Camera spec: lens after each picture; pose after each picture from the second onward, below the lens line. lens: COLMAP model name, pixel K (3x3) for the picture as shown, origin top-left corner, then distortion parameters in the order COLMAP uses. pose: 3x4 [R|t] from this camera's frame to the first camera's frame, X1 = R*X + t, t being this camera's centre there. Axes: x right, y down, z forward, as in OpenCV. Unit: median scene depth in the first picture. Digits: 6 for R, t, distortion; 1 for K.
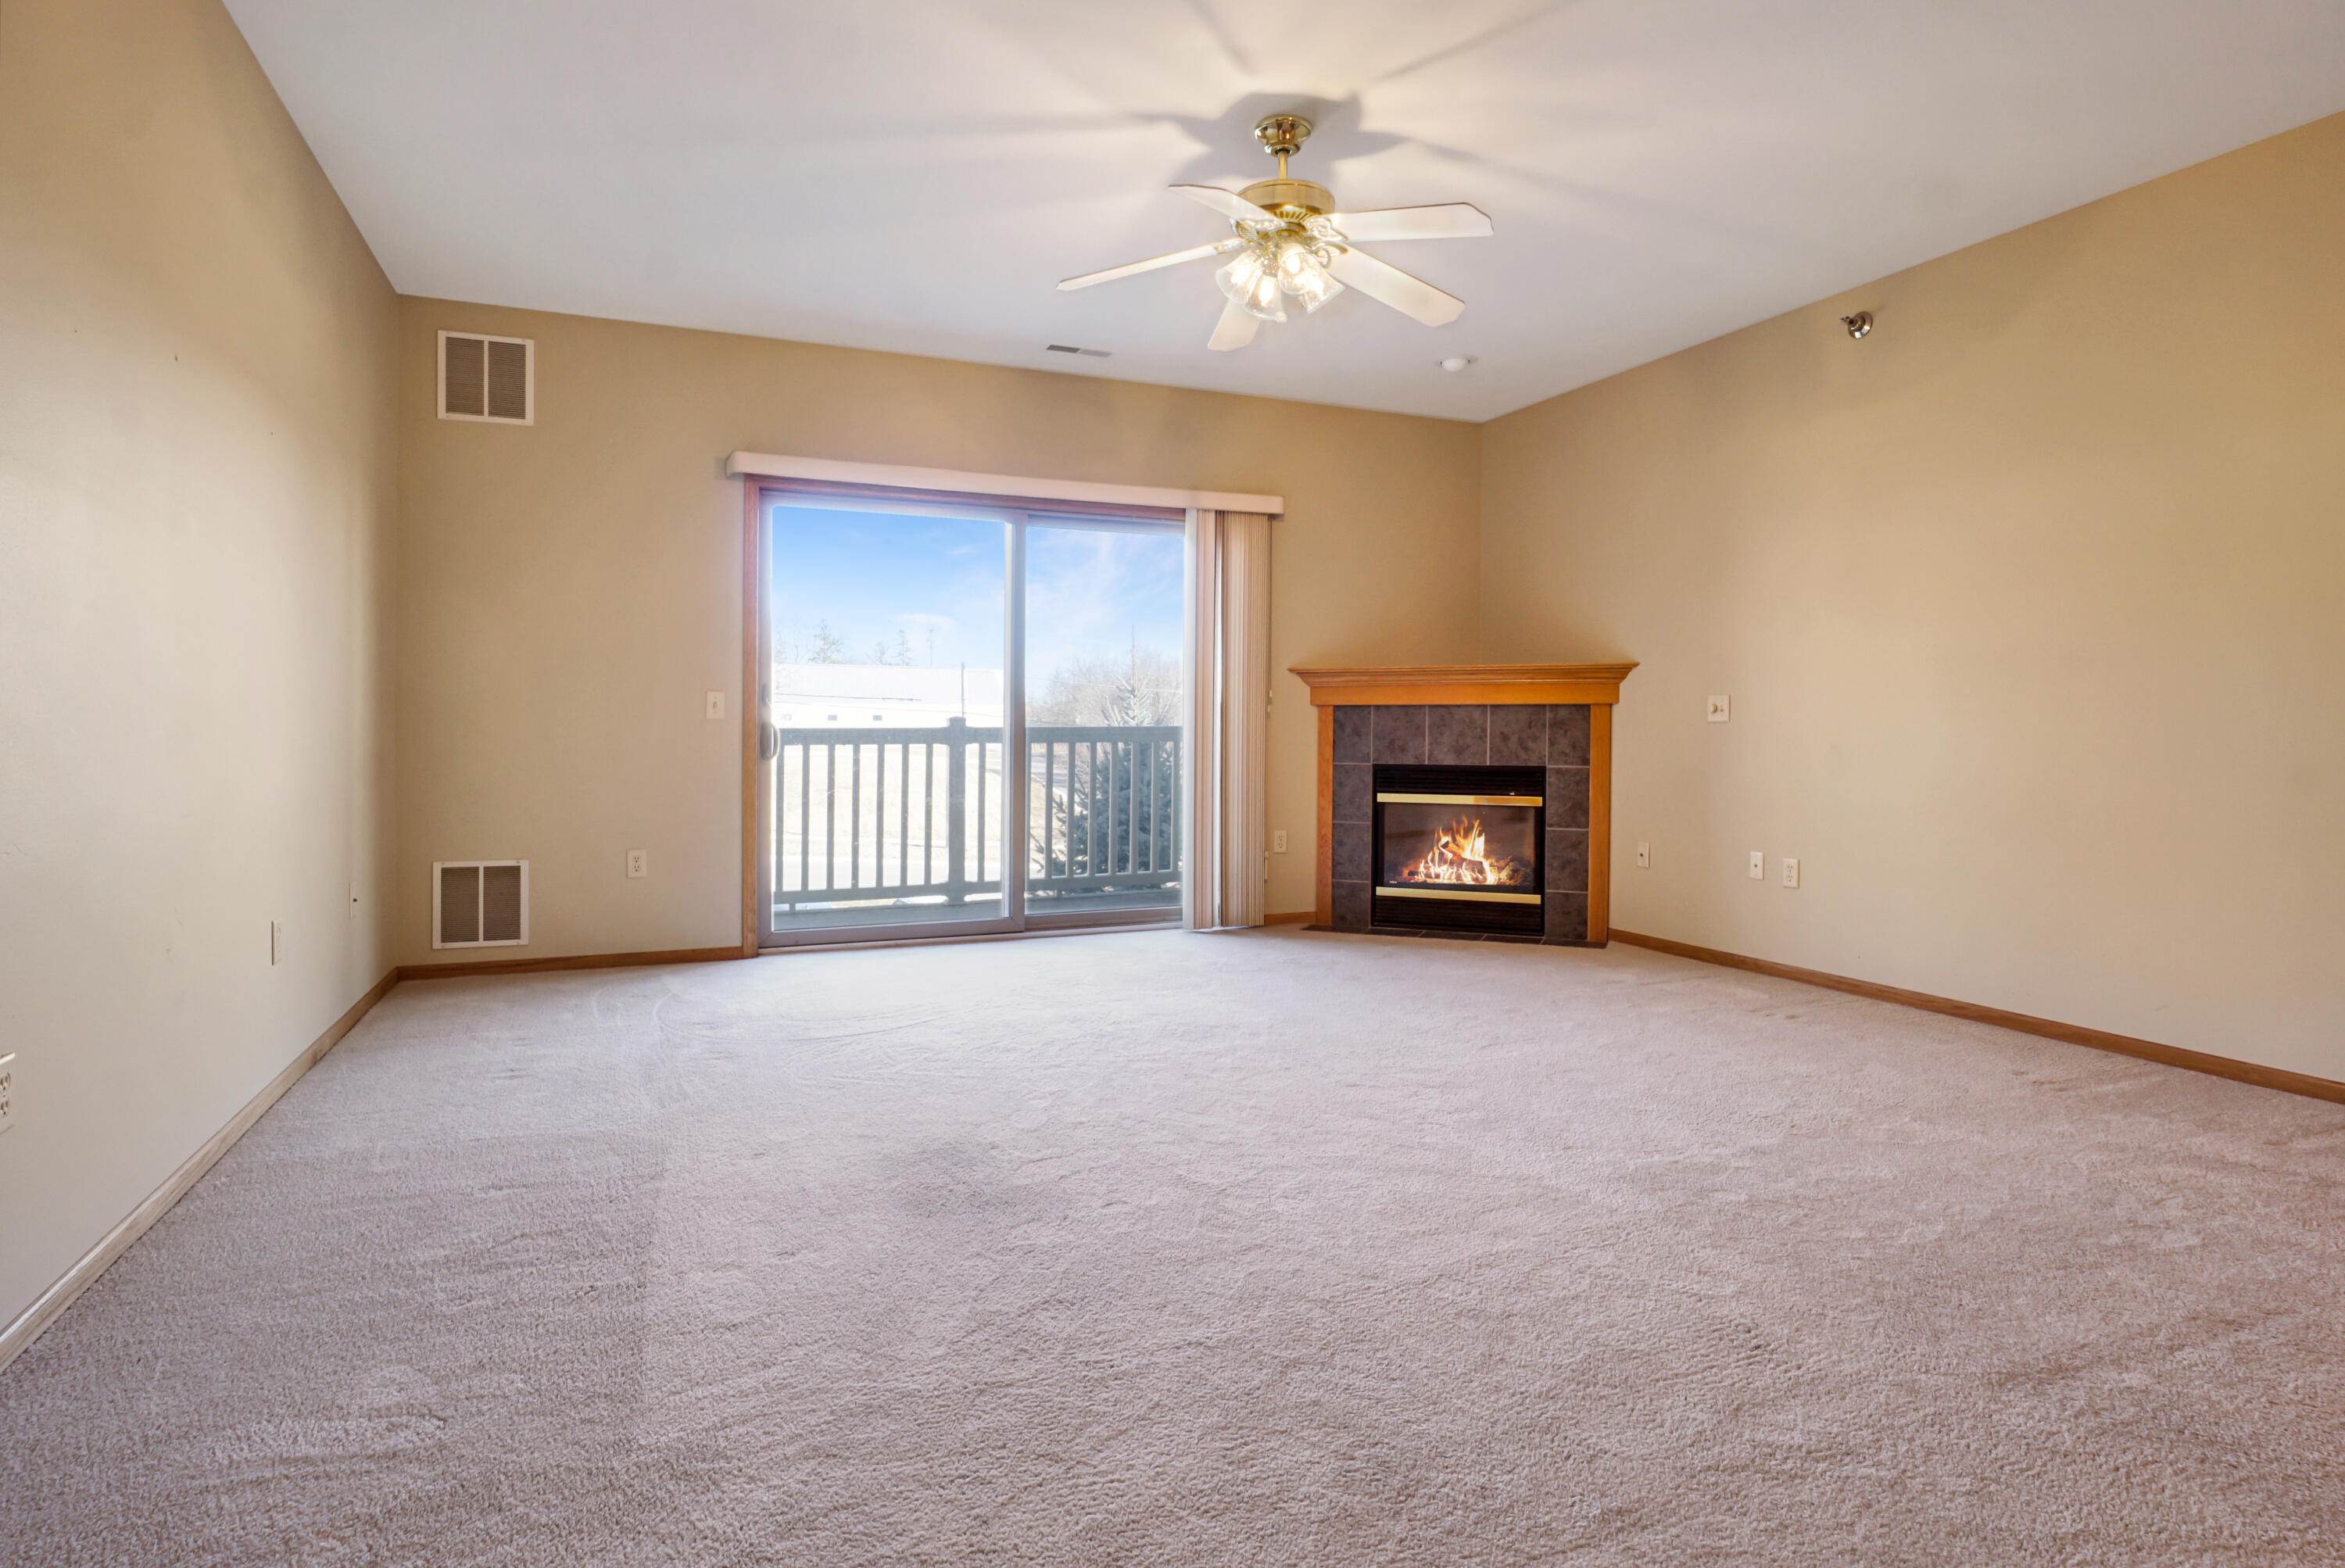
lens RADIAL K [[1225.2, 0, 1136.0], [0, 1225.2, 731.0], [0, 0, 1]] dist [-0.033831, 0.013567]
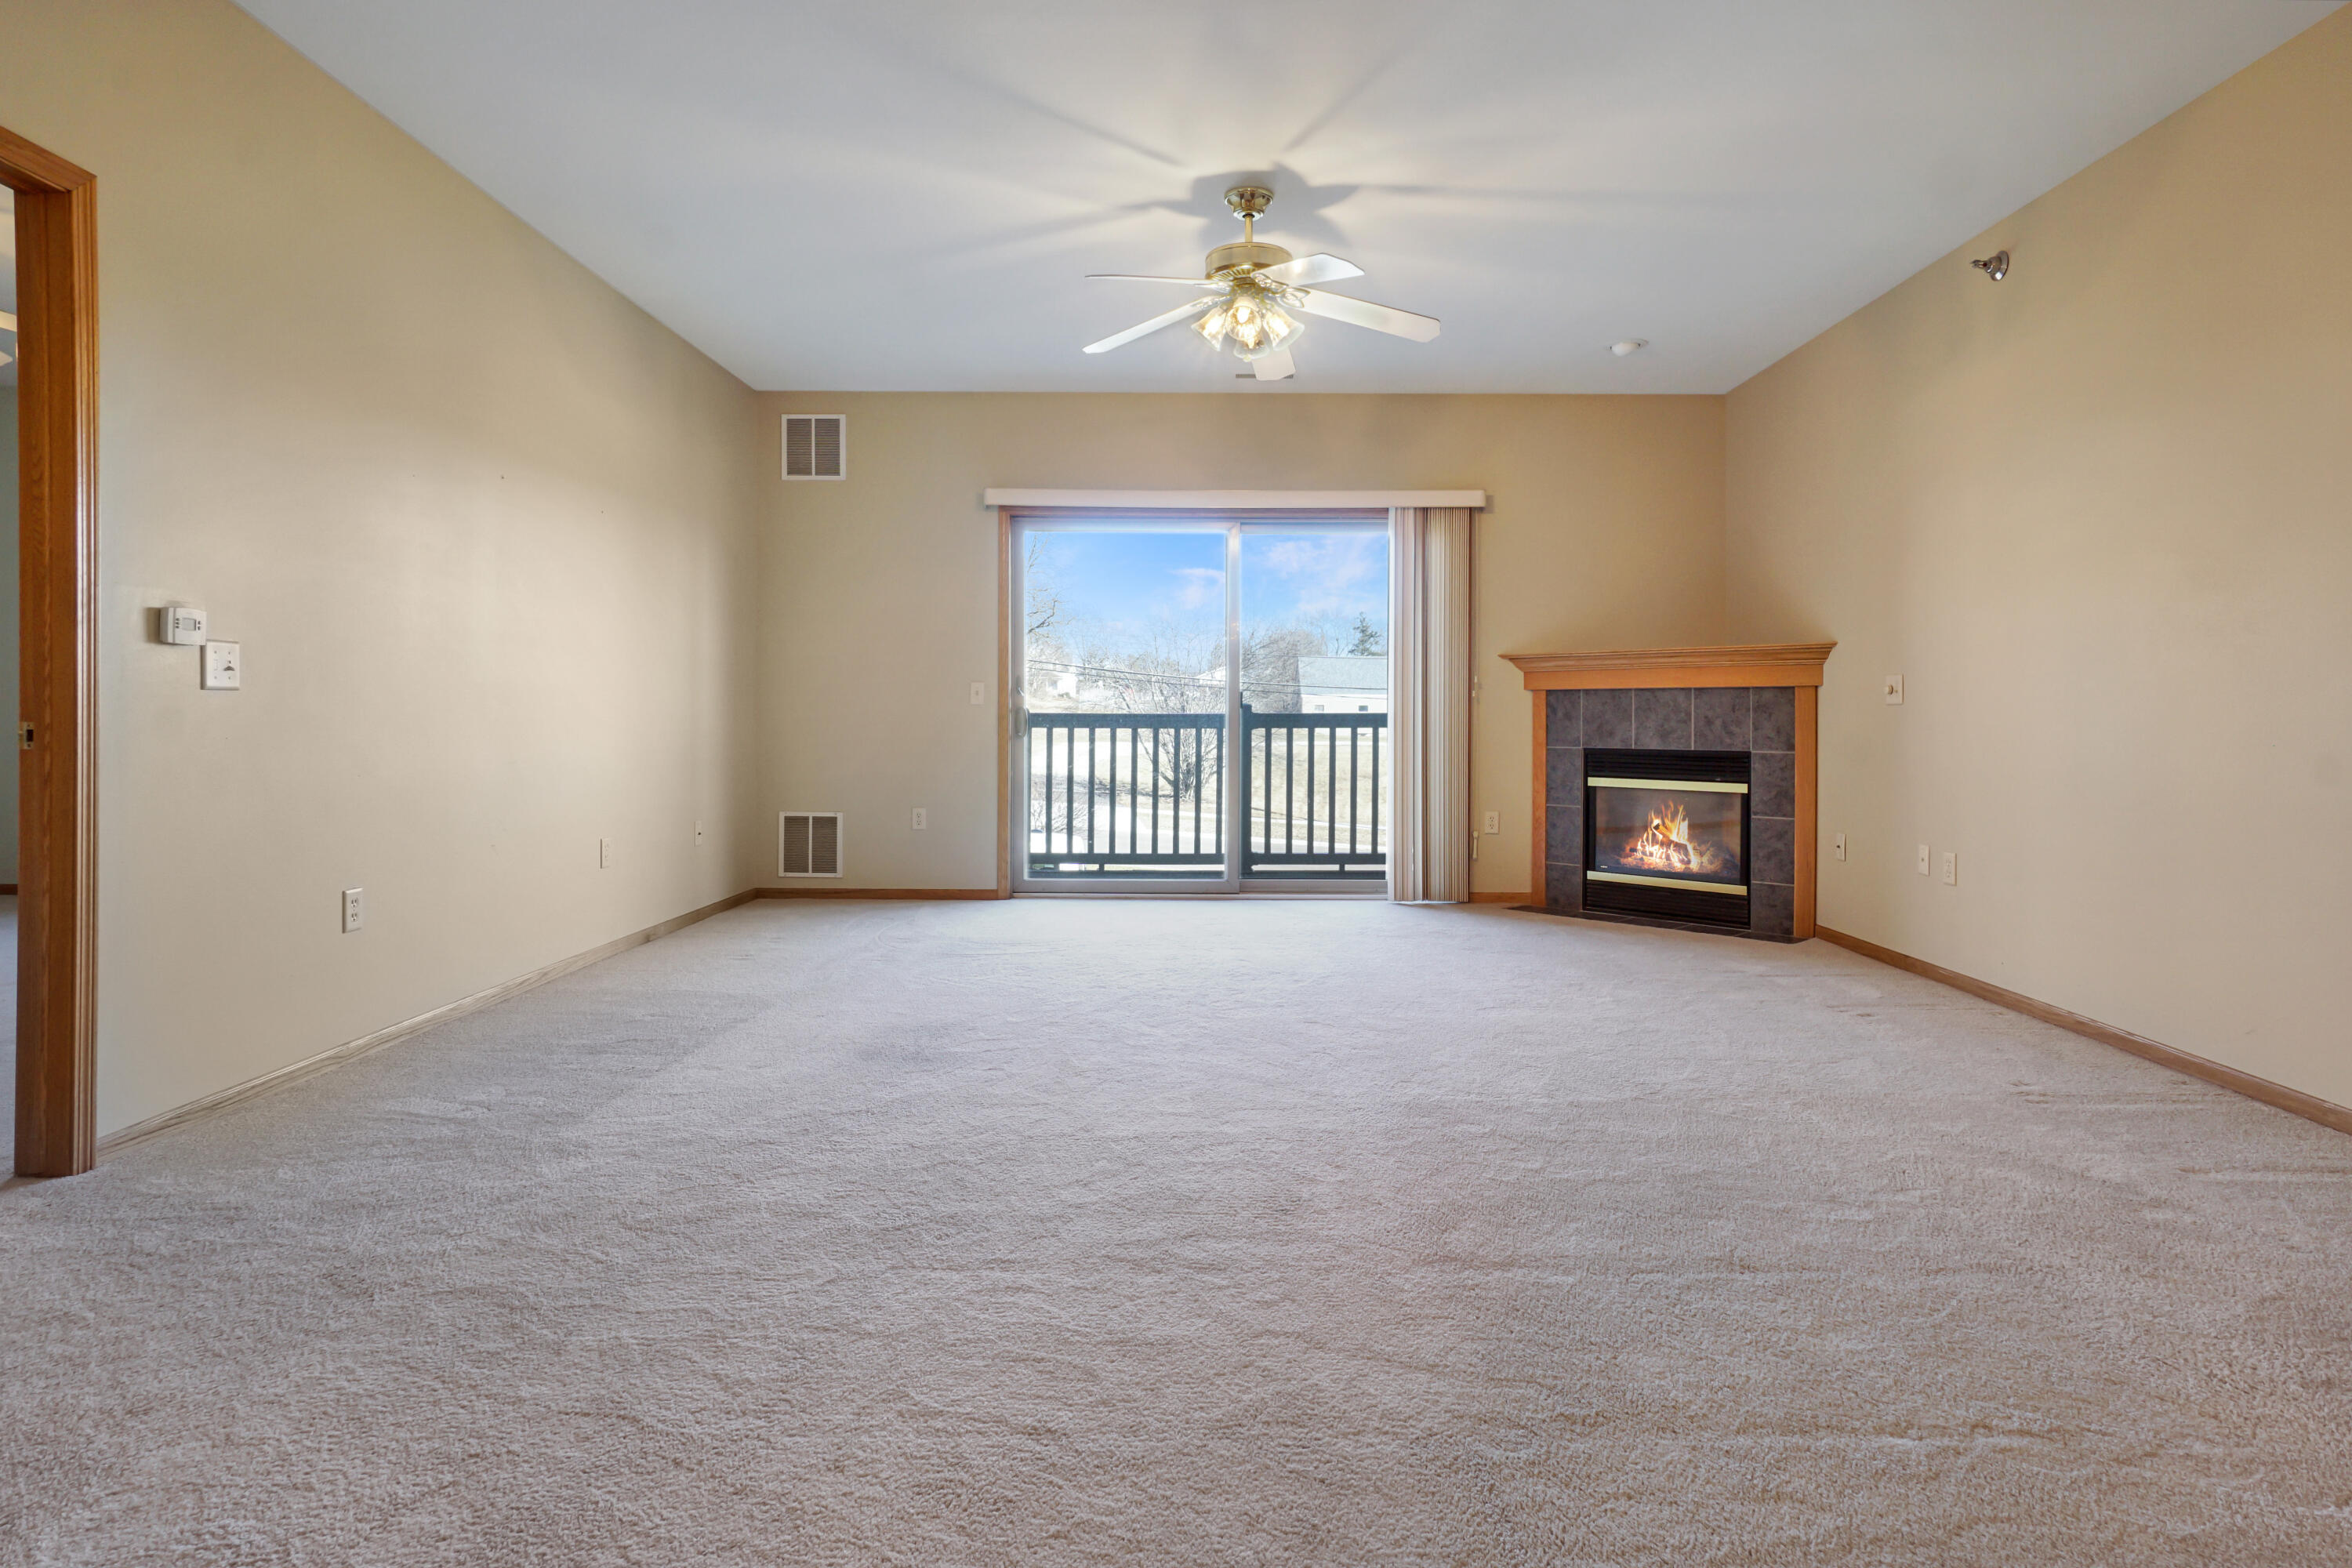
lens RADIAL K [[1228.8, 0, 1179.1], [0, 1228.8, 708.3], [0, 0, 1]] dist [-0.033831, 0.013567]
pose [[0.920445, -0.001906, -0.390867, 0.336995], [-0.002268, 0.999945, -0.010218, 0.006267], [0.390865, 0.010291, 0.920390, -0.067649]]
